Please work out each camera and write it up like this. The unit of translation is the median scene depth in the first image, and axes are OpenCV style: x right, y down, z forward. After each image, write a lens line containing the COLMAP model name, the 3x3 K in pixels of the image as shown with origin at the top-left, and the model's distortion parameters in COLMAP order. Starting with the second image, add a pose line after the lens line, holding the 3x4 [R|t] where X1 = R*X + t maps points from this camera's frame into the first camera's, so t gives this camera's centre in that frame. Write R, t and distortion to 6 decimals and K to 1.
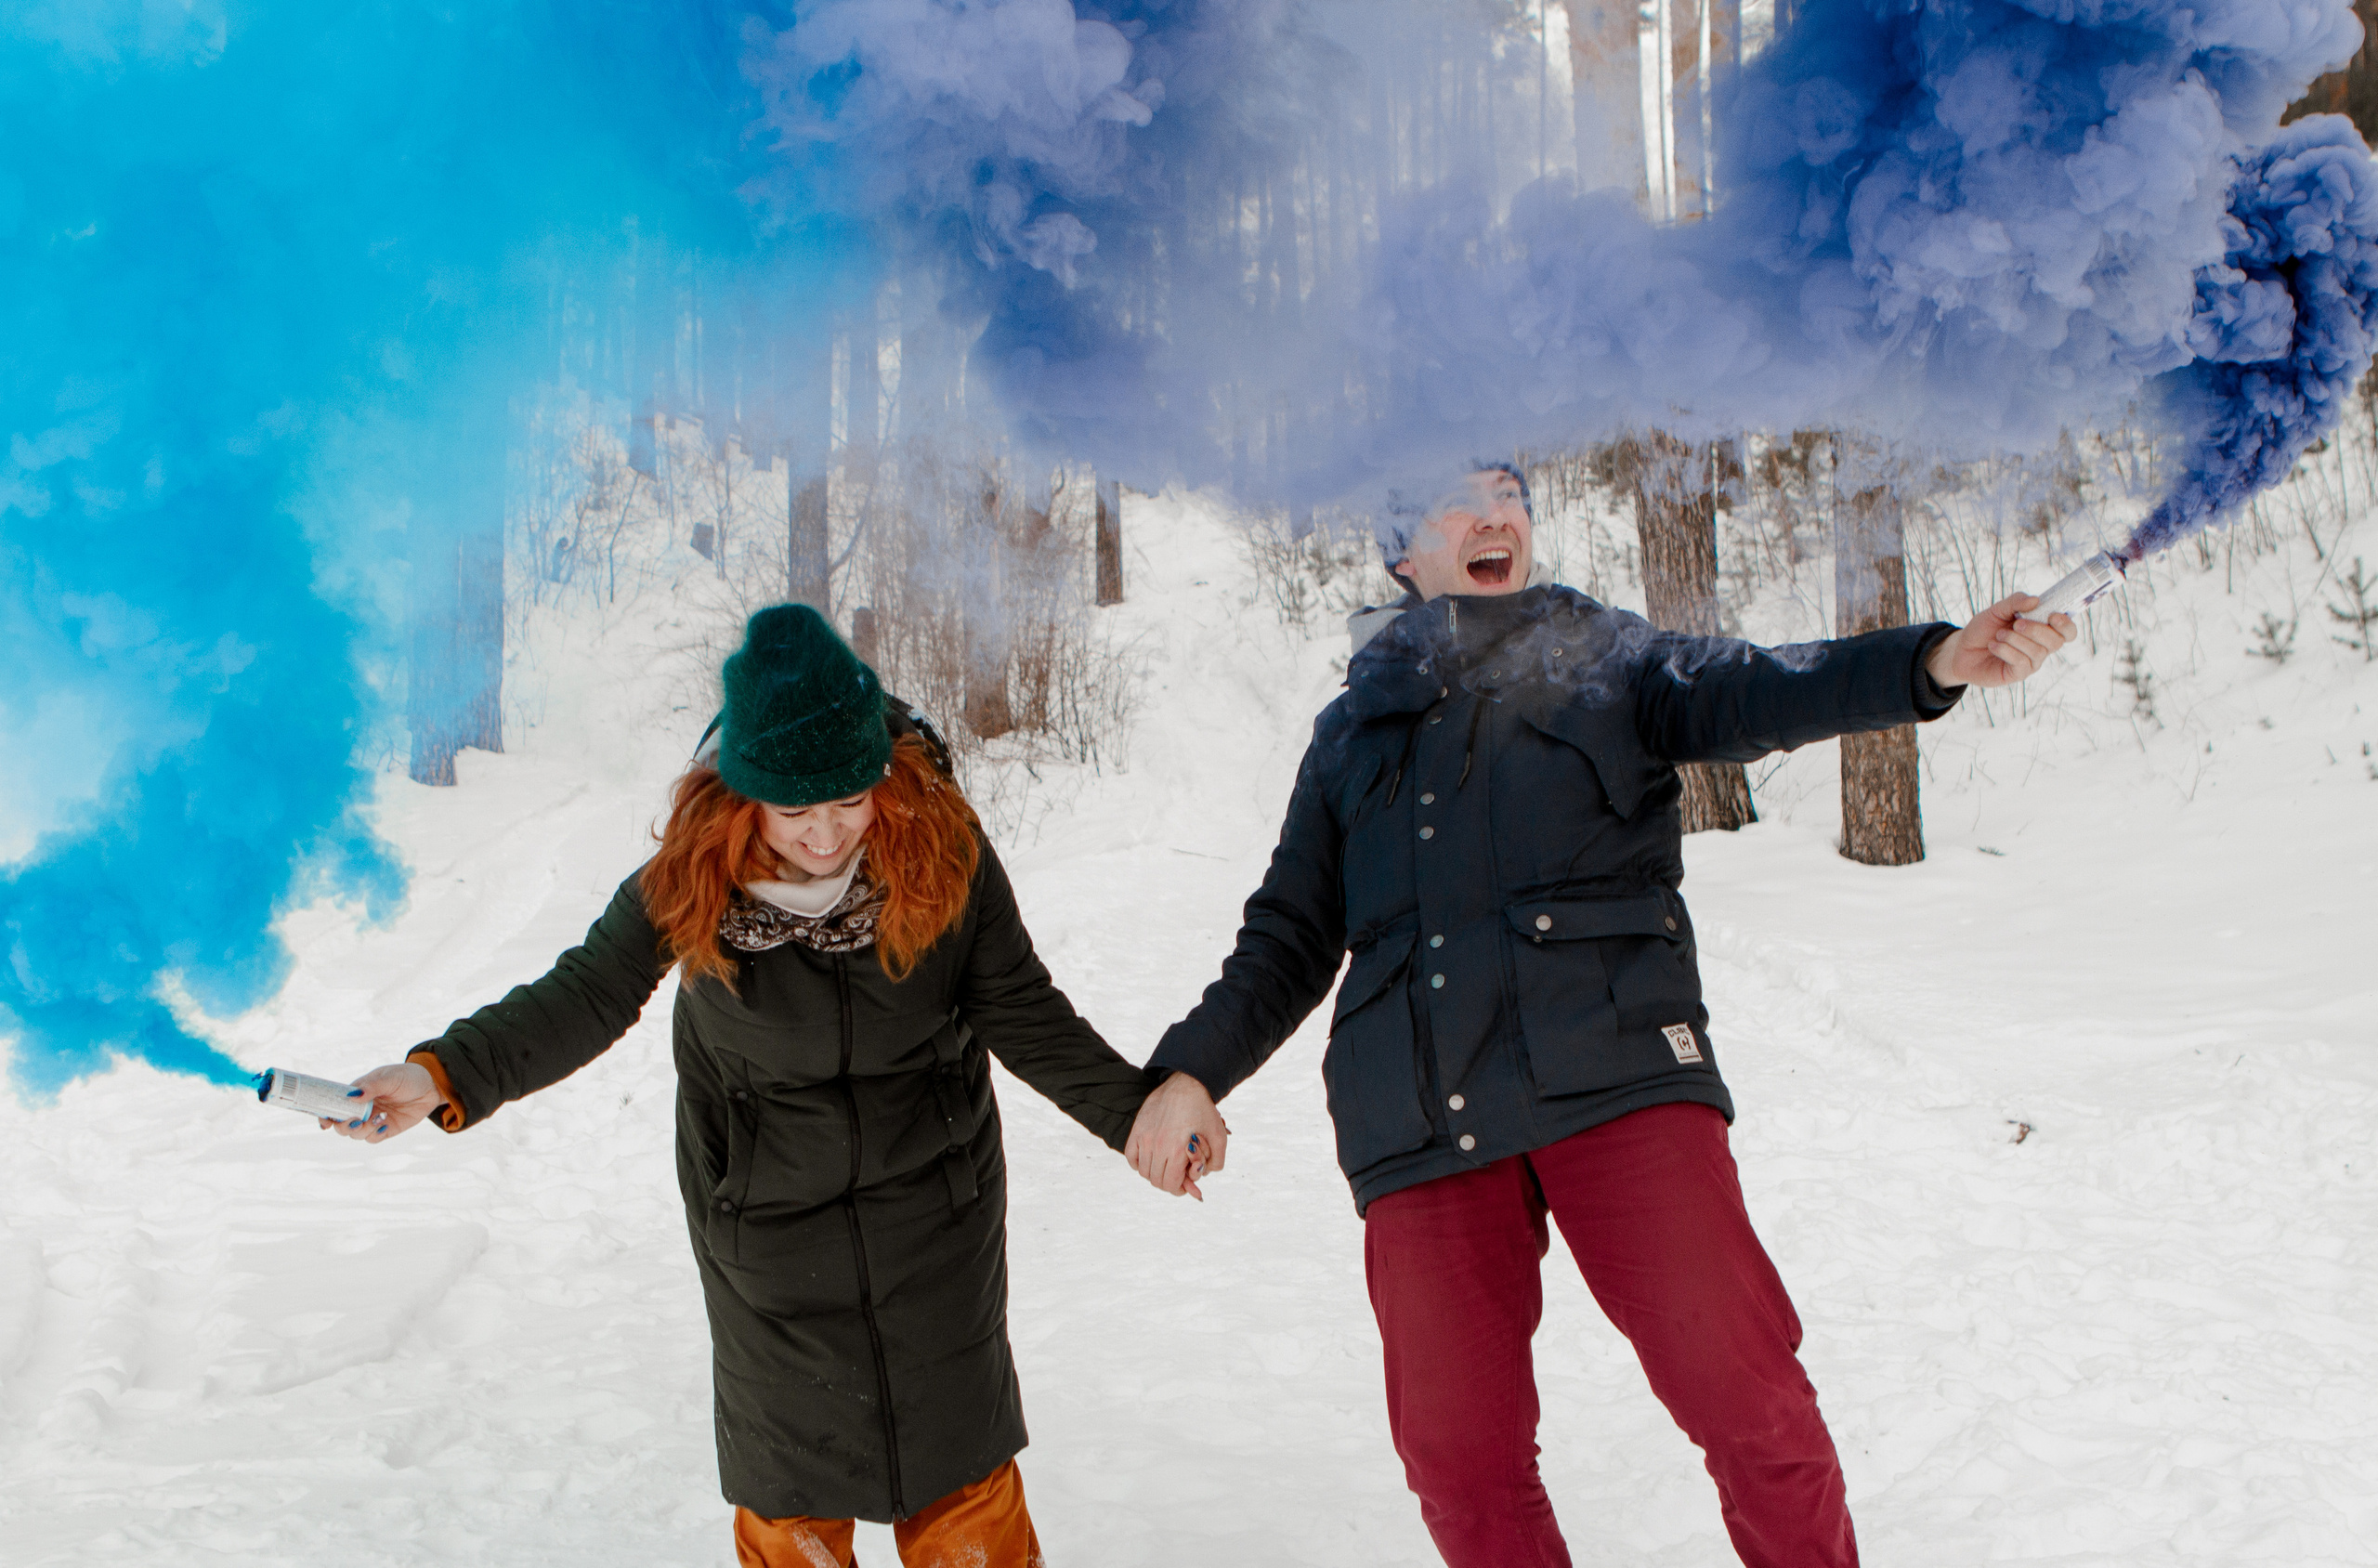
lens RADIAL K [[2679.2, 0, 1212.0], [0, 2679.2, 795.2], [0, 0, 1]] dist [-0.074669, 0.000000]
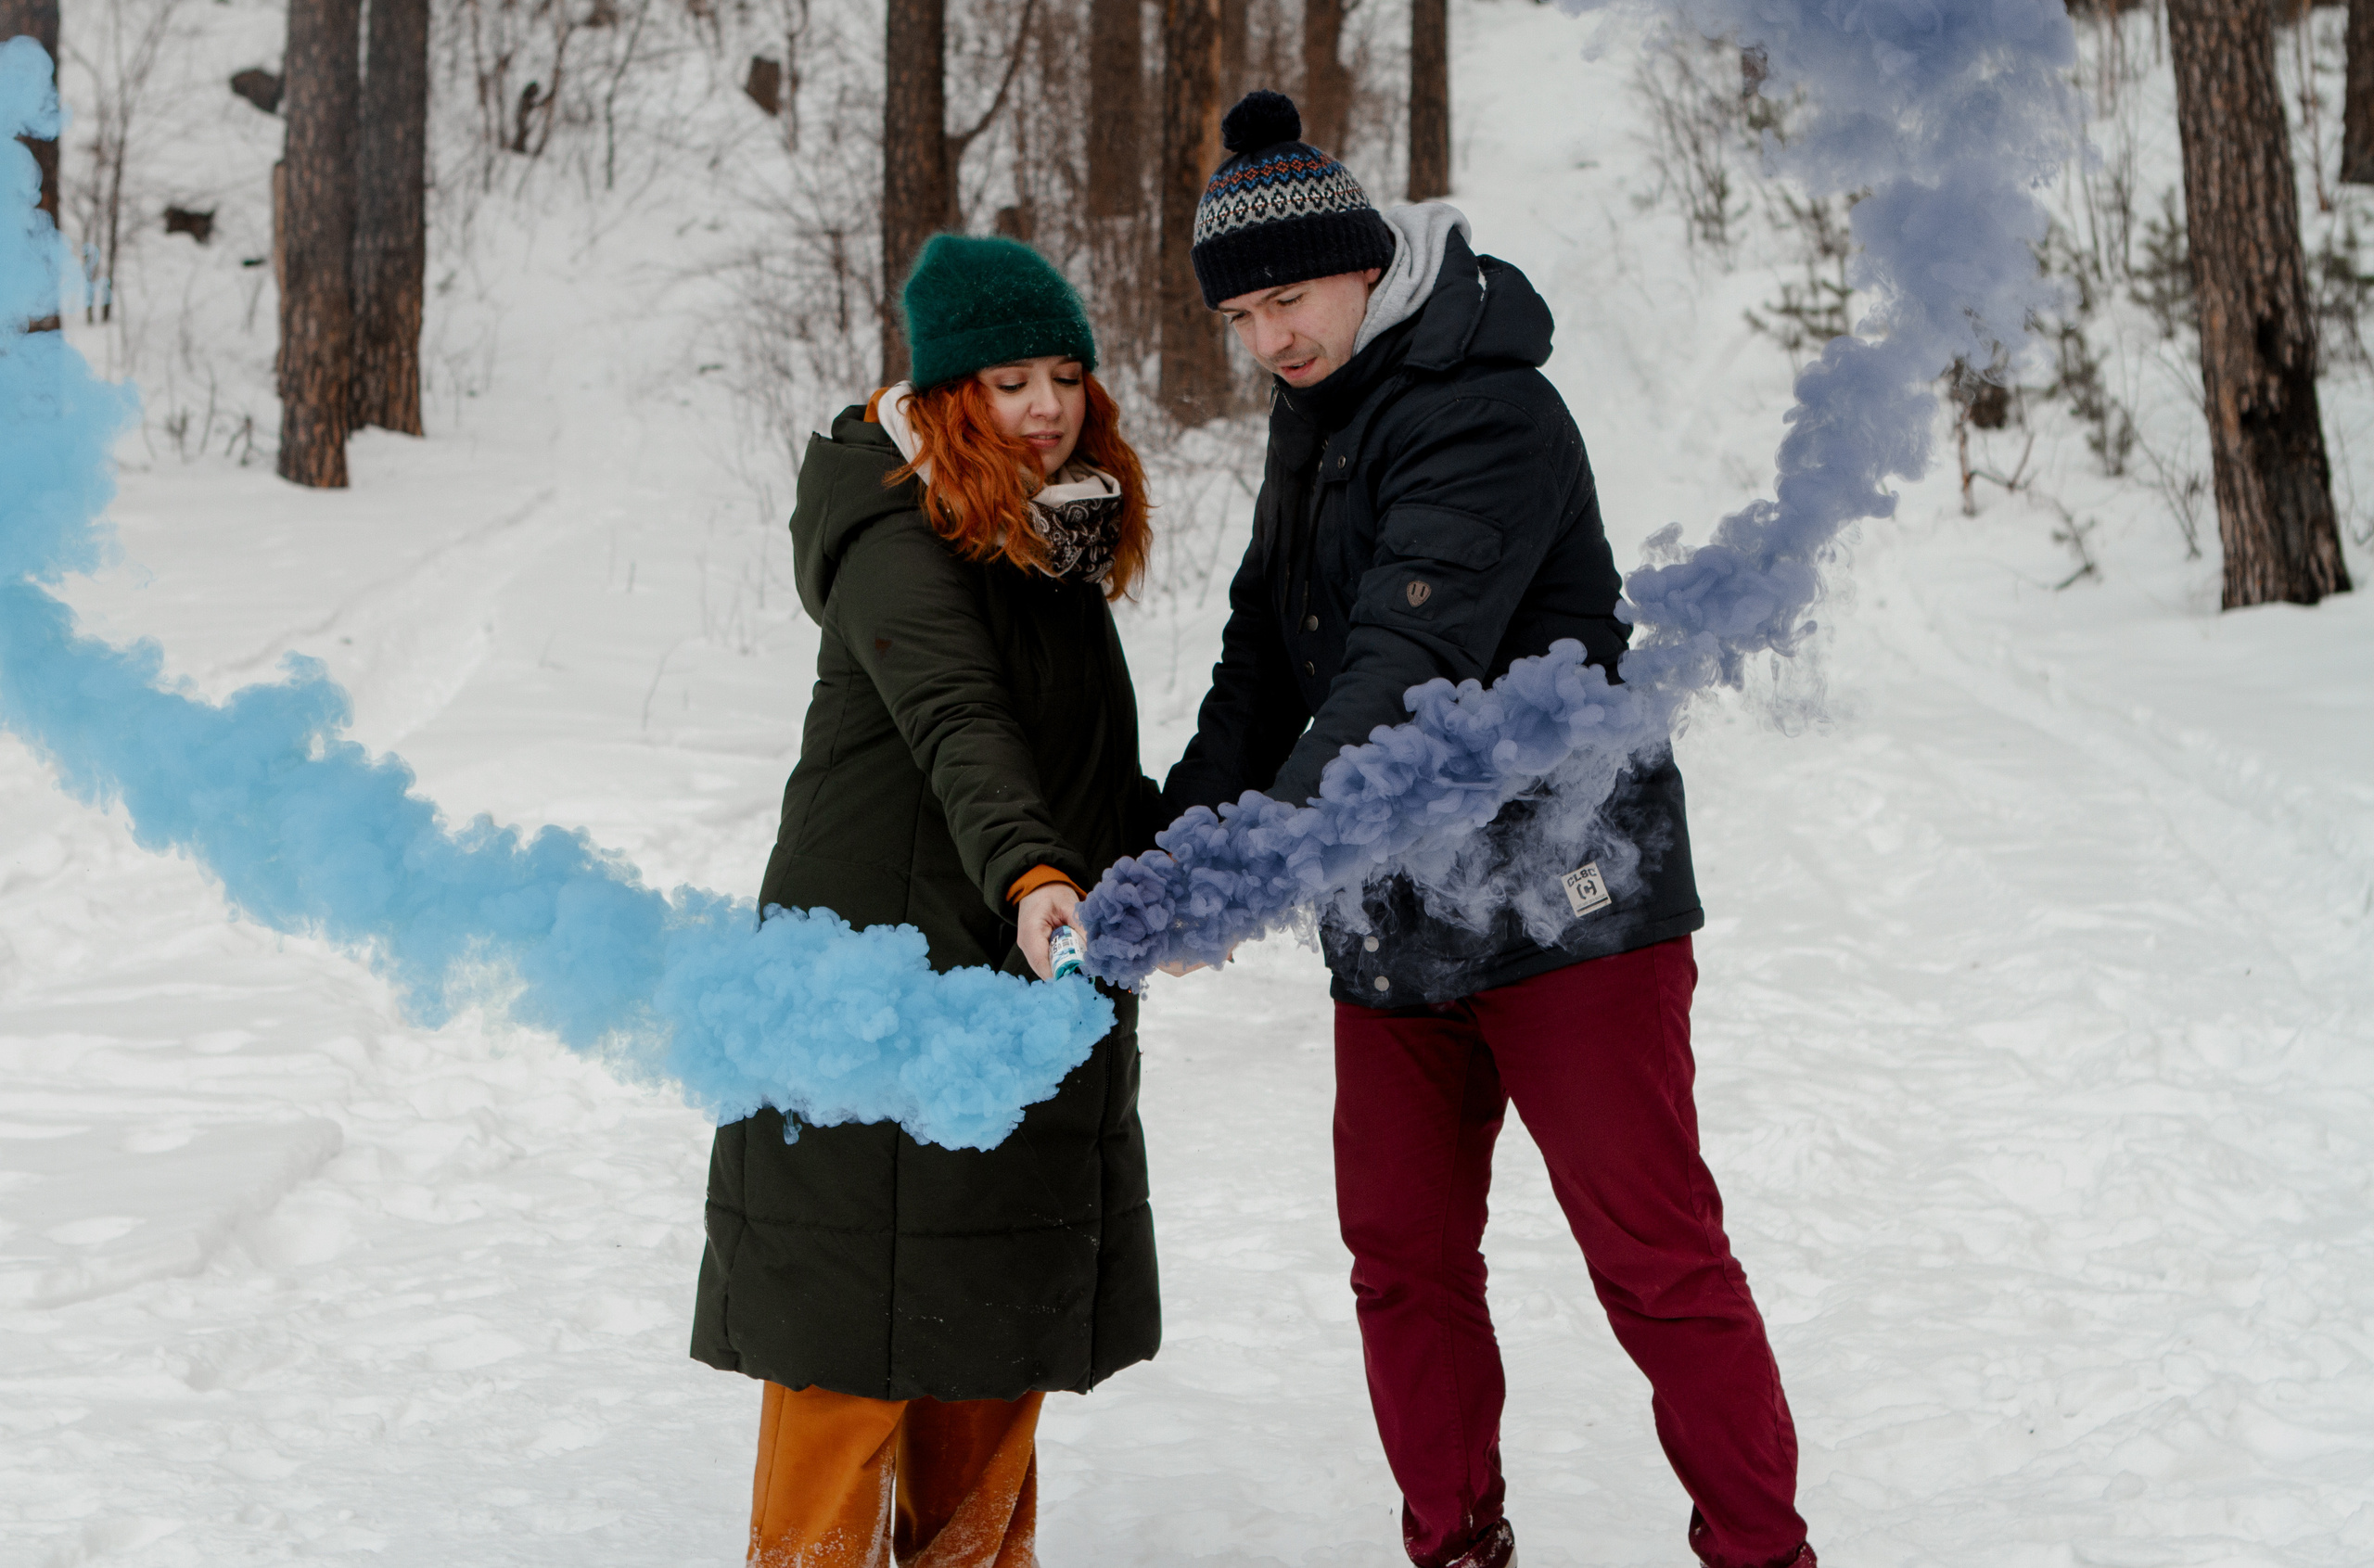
lens RADIAL K [[4510.4, 0, 1172.0], [0, 4510.4, 729.2], [0, 0, 1]] dist [-0.002658, 0.000000]
pose [[0.994850, 0.023353, -0.098635, 0.035802], [-0.018550, 0.998610, 0.049343, -0.005867], [0.099650, -0.047259, 0.993900, -0.099261]]
